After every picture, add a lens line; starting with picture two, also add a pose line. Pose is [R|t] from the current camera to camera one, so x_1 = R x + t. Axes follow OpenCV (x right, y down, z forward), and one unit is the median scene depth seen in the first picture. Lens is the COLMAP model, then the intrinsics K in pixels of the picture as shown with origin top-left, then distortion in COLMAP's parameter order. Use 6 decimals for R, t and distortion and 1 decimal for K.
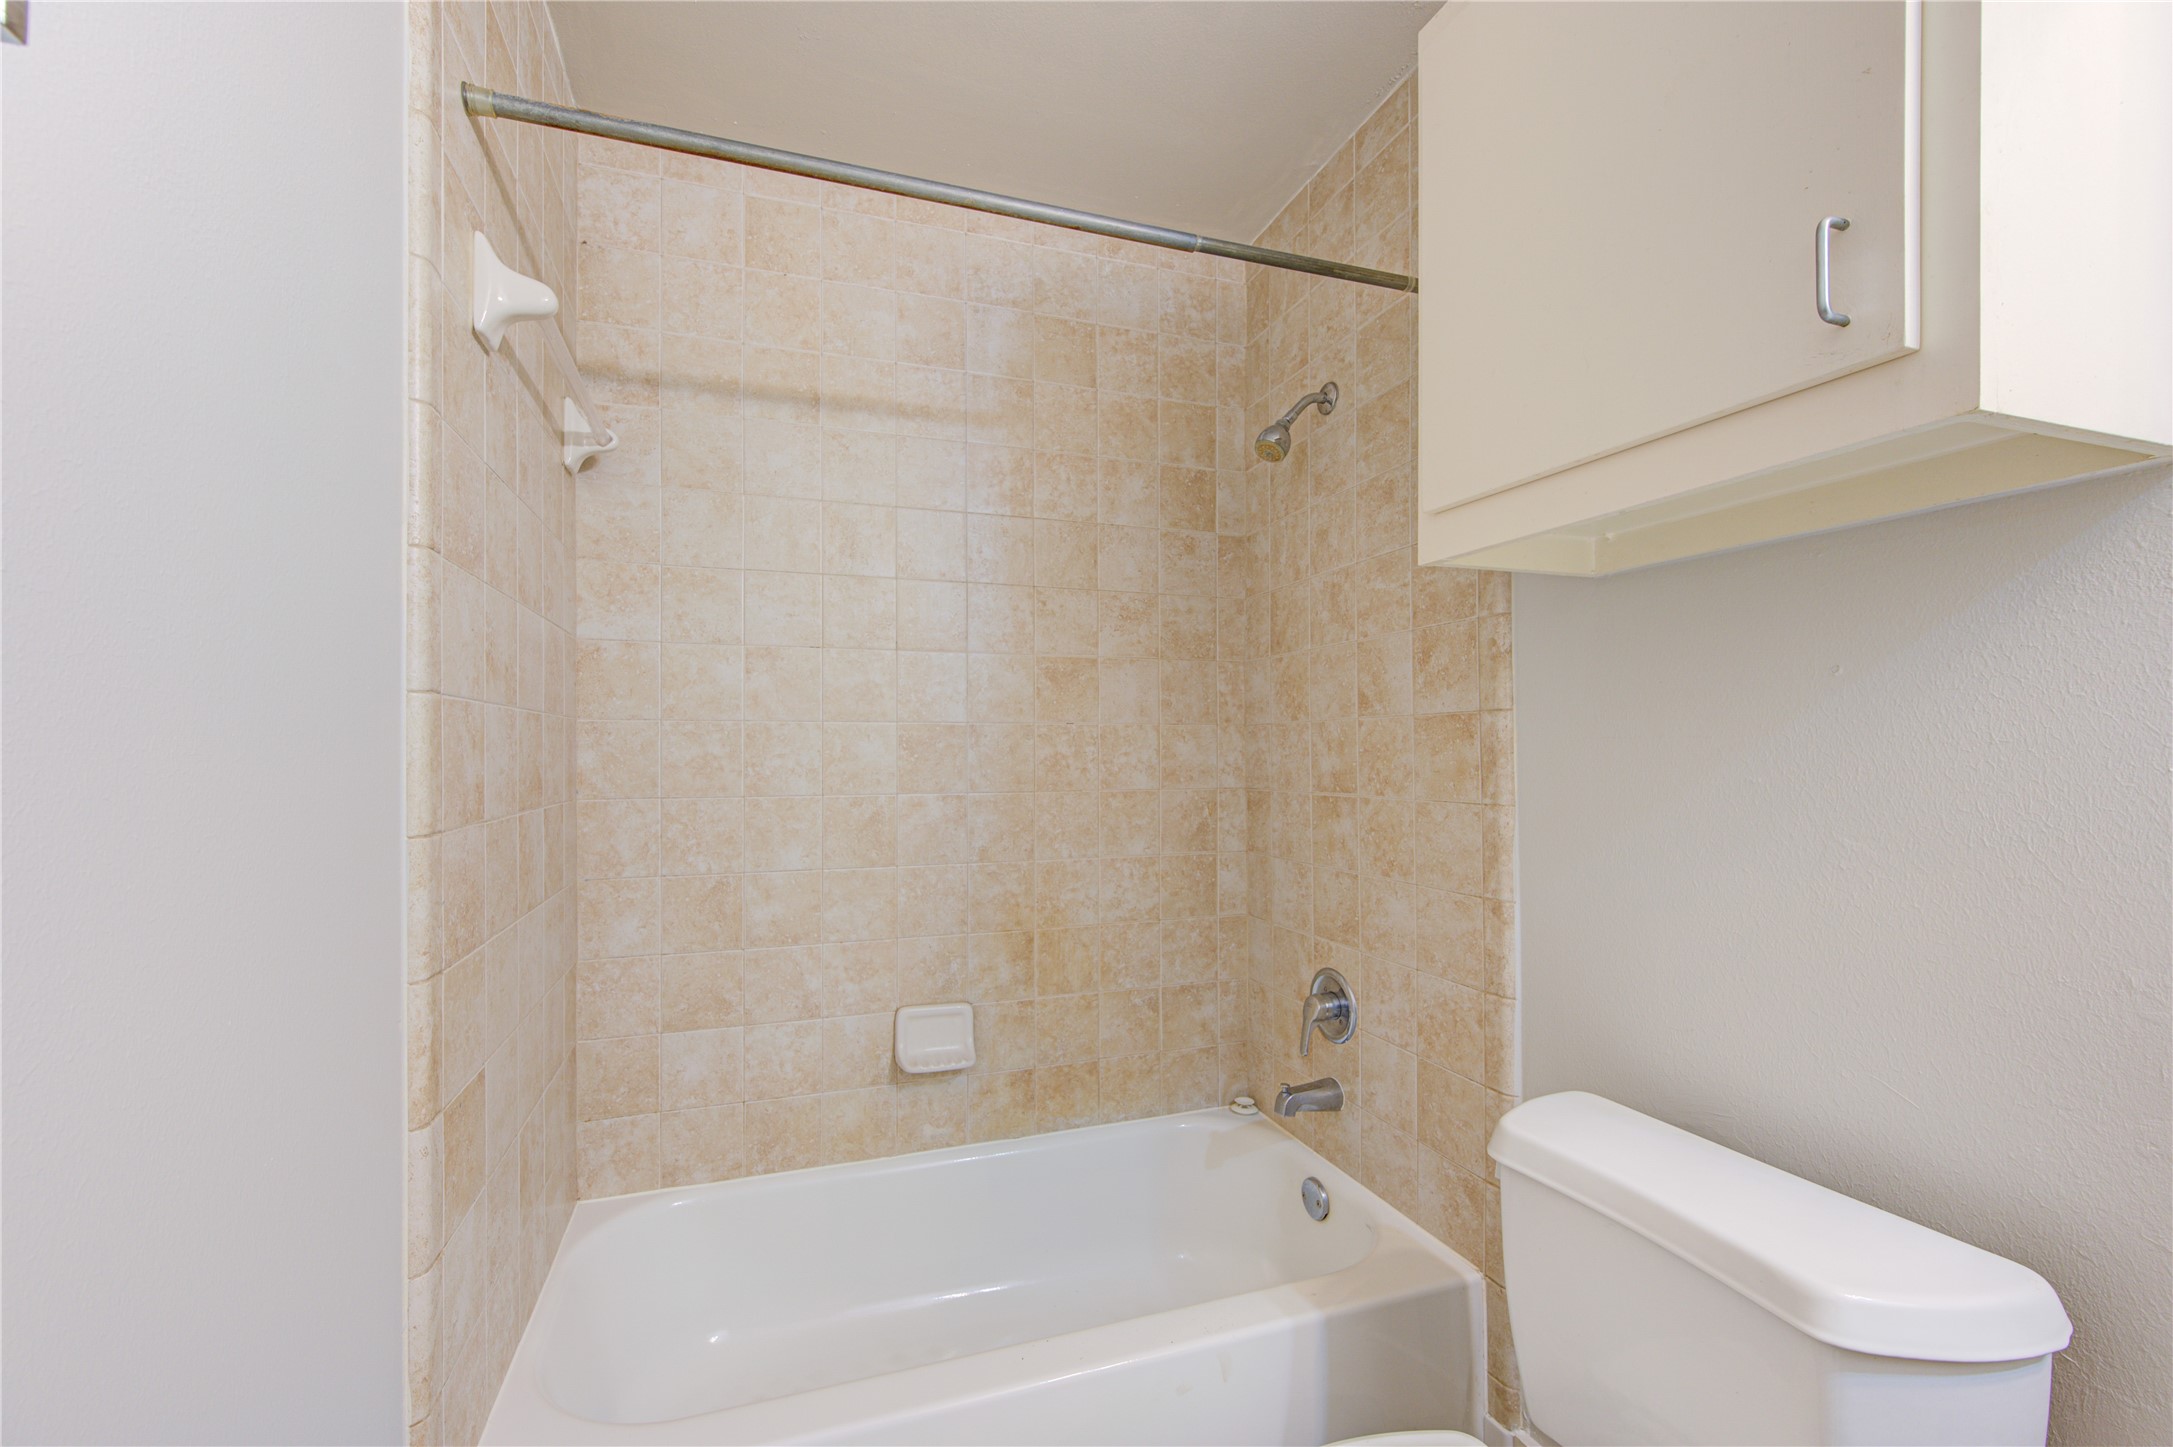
lens RADIAL K [[932.7, 0, 1078.0], [0, 932.7, 737.5], [0, 0, 1]] dist [0.004007, -0.002111]
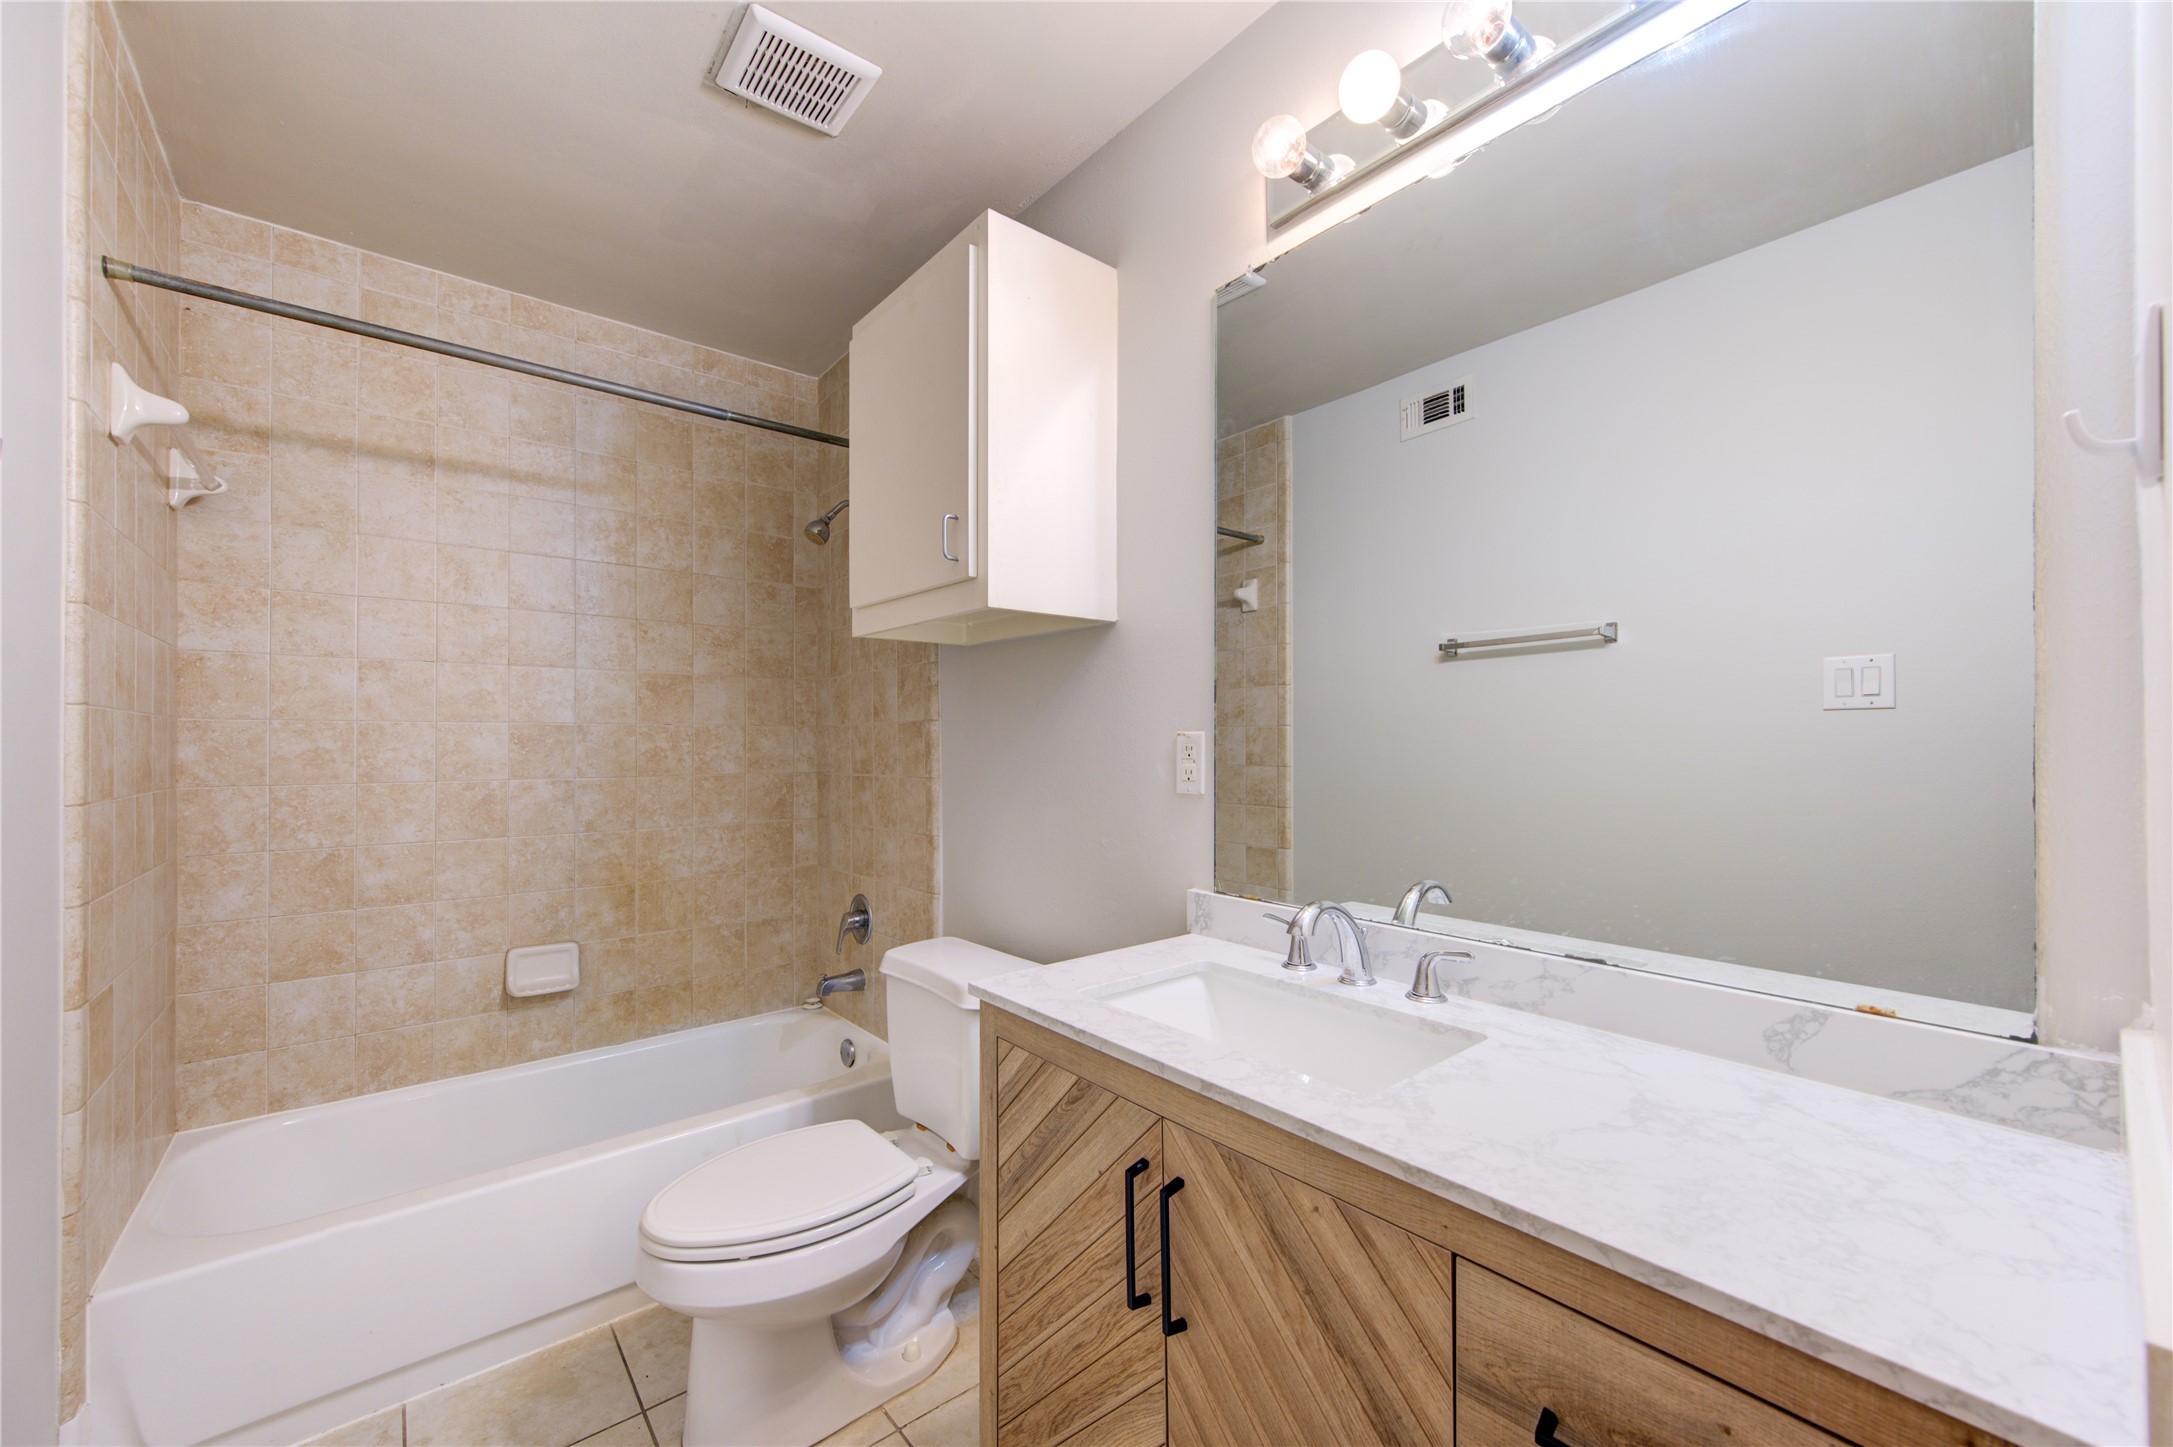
lens RADIAL K [[859.6, 0, 1109.2], [0, 859.6, 733.3], [0, 0, 1]] dist [0.002342, -0.000508]
pose [[0.930080, 0.004665, 0.367327, 0.148276], [-0.004877, 0.999988, -0.000352, -0.006046], [-0.367324, -0.001464, 0.930092, -0.422726]]
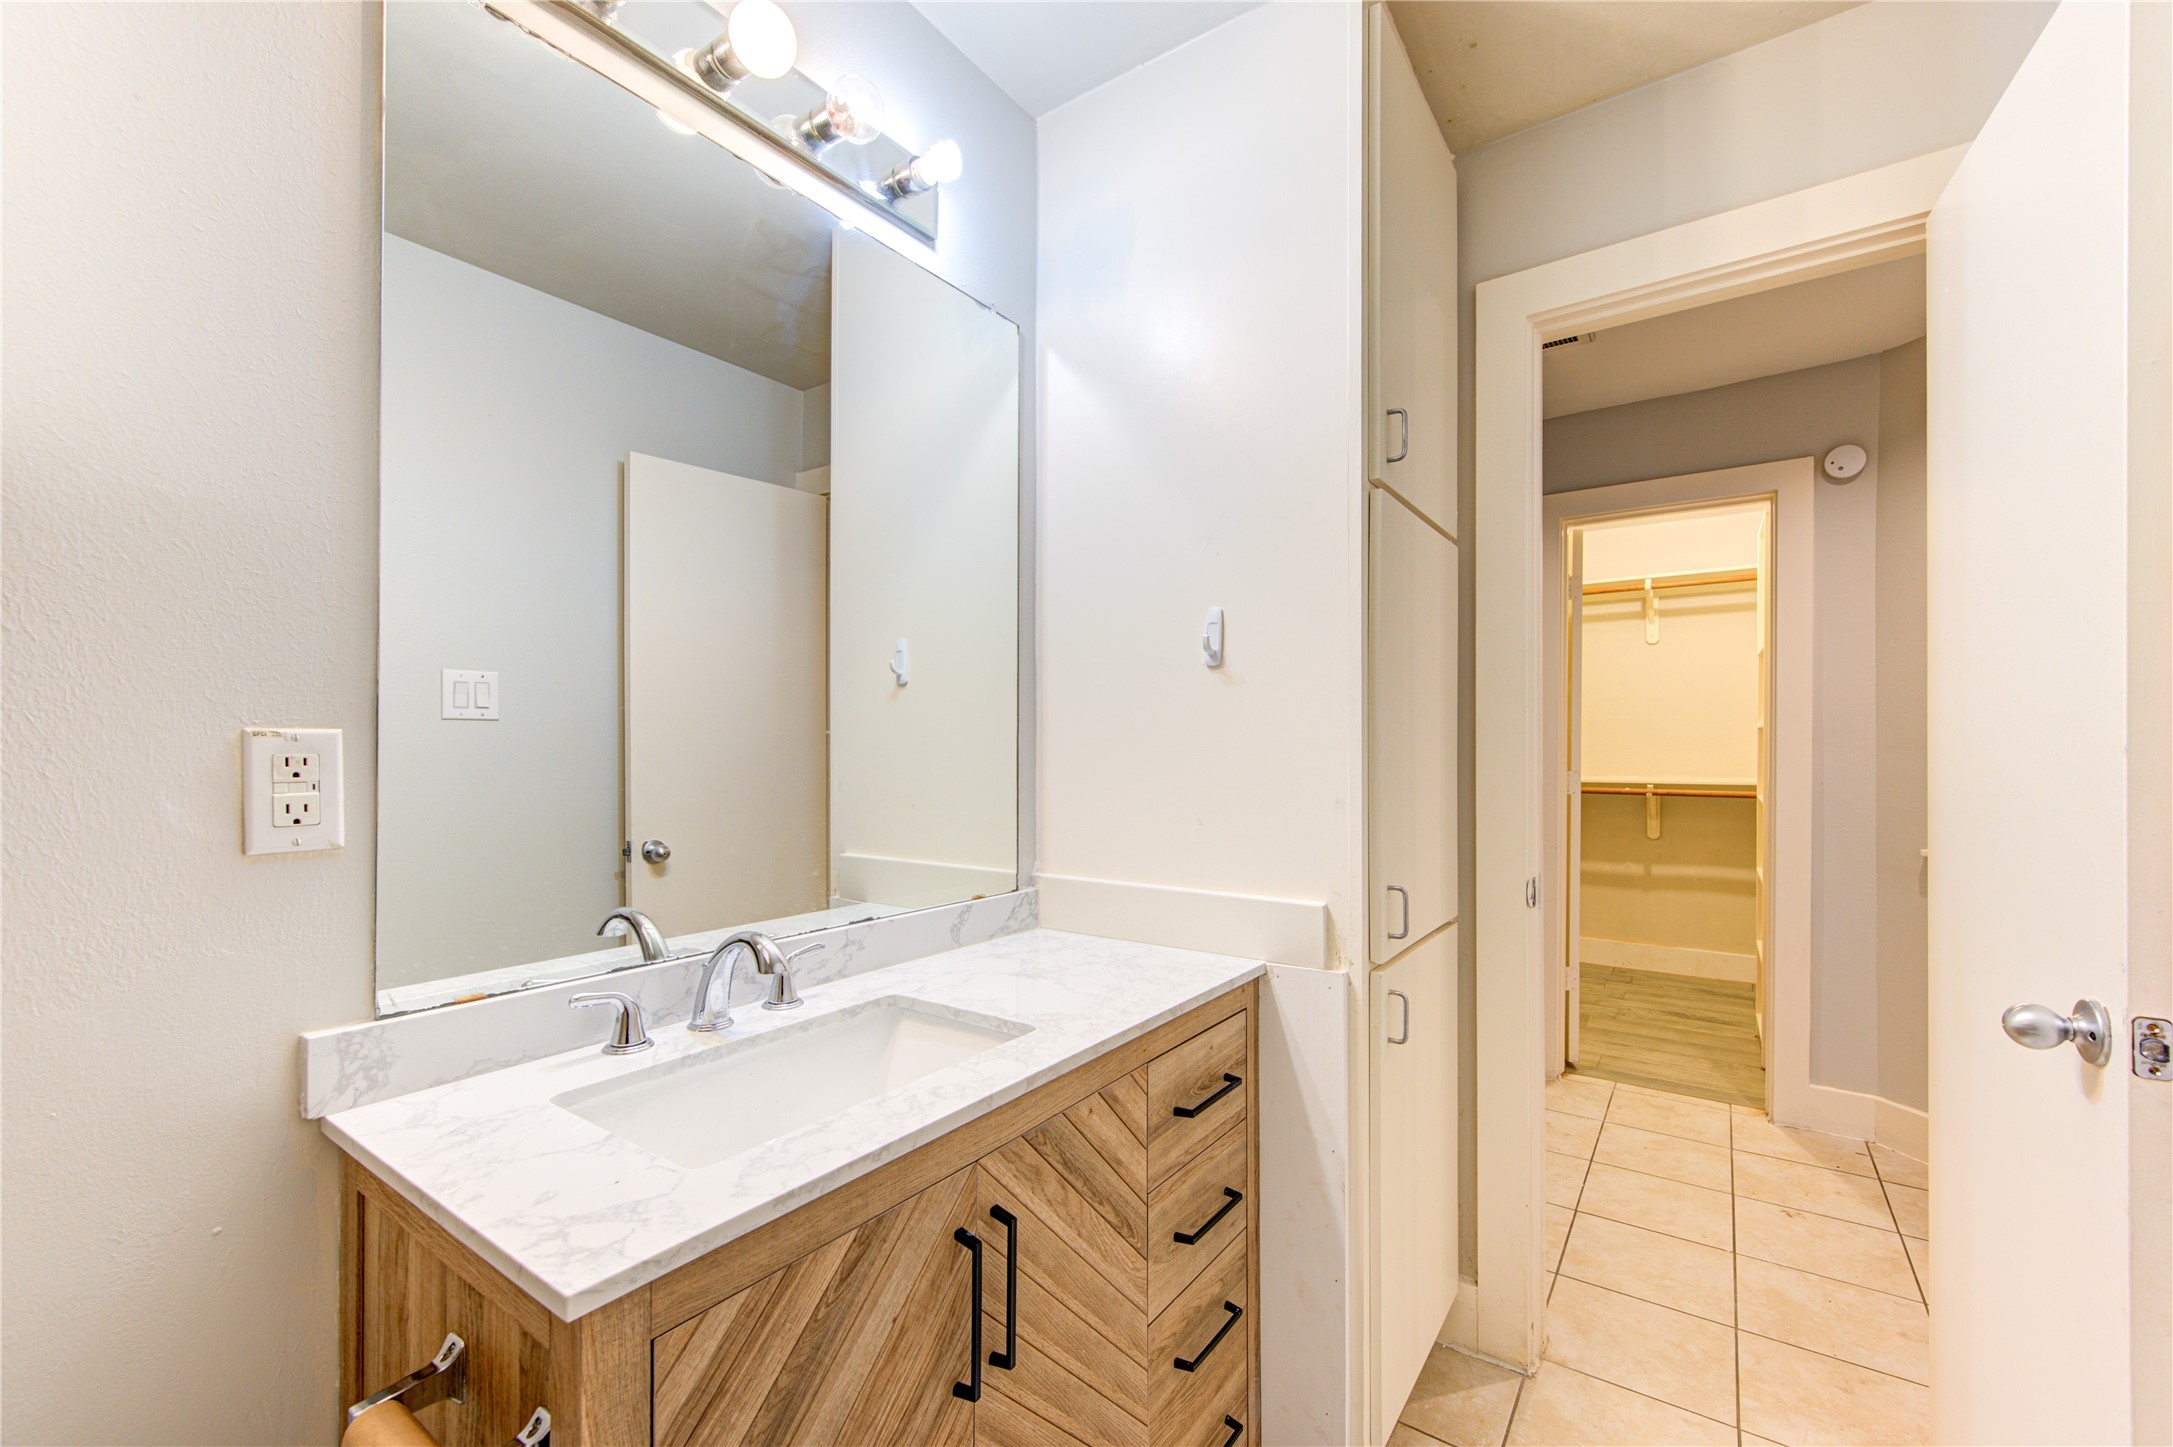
lens RADIAL K [[859.6, 0, 1090.1], [0, 859.6, 741.3], [0, 0, 1]] dist [0.002342, -0.000508]
pose [[-0.577575, 0.009924, 0.816277, -0.157462], [-0.006590, 0.999837, -0.016818, 0.007127], [-0.816311, -0.015093, -0.577416, 0.632657]]
